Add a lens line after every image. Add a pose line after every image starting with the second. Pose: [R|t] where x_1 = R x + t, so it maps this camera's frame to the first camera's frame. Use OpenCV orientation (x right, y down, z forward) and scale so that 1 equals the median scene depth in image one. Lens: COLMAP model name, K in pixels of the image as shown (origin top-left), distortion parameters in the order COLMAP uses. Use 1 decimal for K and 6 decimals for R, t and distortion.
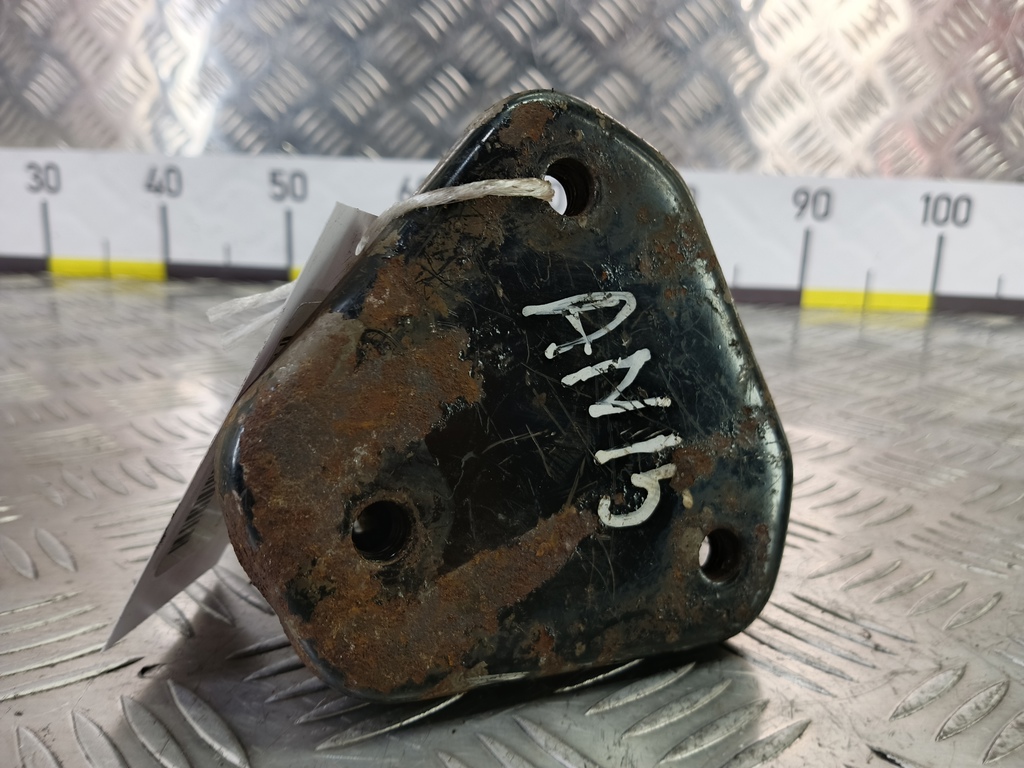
lens RADIAL K [[861.1, 0, 512.0], [0, 861.1, 384.0], [0, 0, 1]] dist [-0.000452, -0.076813]
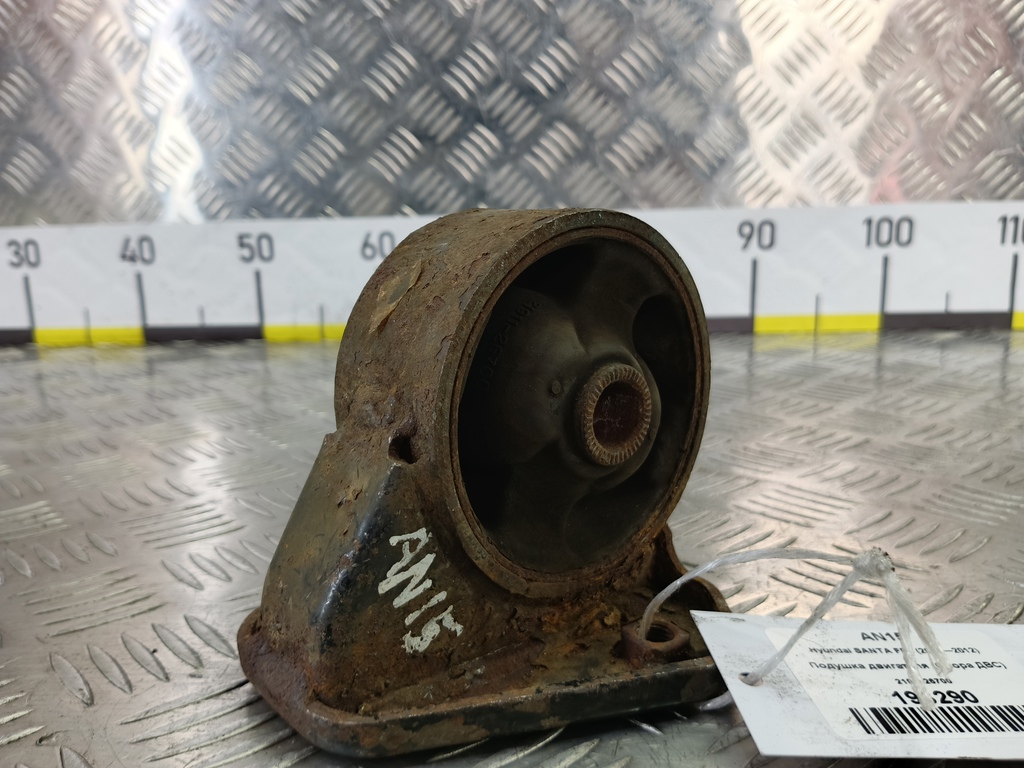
lens RADIAL K [[855.1, 0, 514.0], [0, 855.1, 382.3], [0, 0, 1]] dist [0.005848, -0.081810]
pose [[0.998146, -0.059379, -0.013366, 0.060086], [0.058921, 0.997737, -0.032386, -0.015940], [0.015258, 0.031538, 0.999386, -0.029784]]
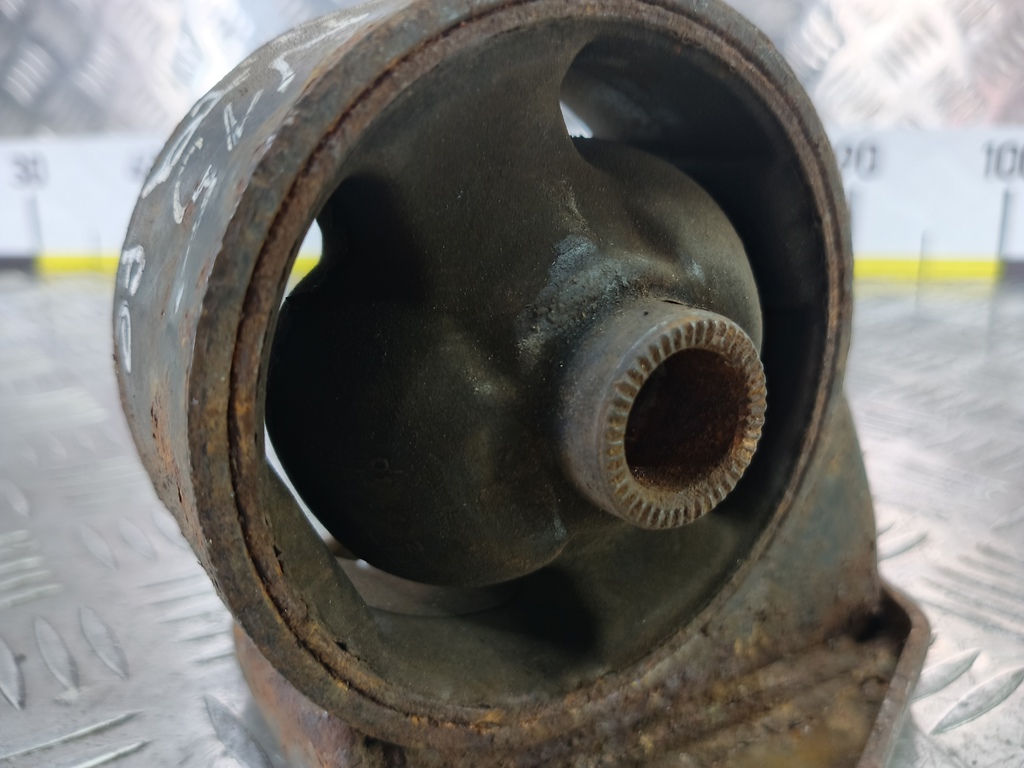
lens RADIAL K [[871.7, 0, 515.8], [0, 871.7, 388.1], [0, 0, 1]] dist [-0.010466, -0.080731]
pose [[0.996464, -0.024017, -0.080511, 0.068079], [0.026098, 0.999349, 0.024901, -0.007830], [0.079861, -0.026914, 0.996443, 0.081666]]
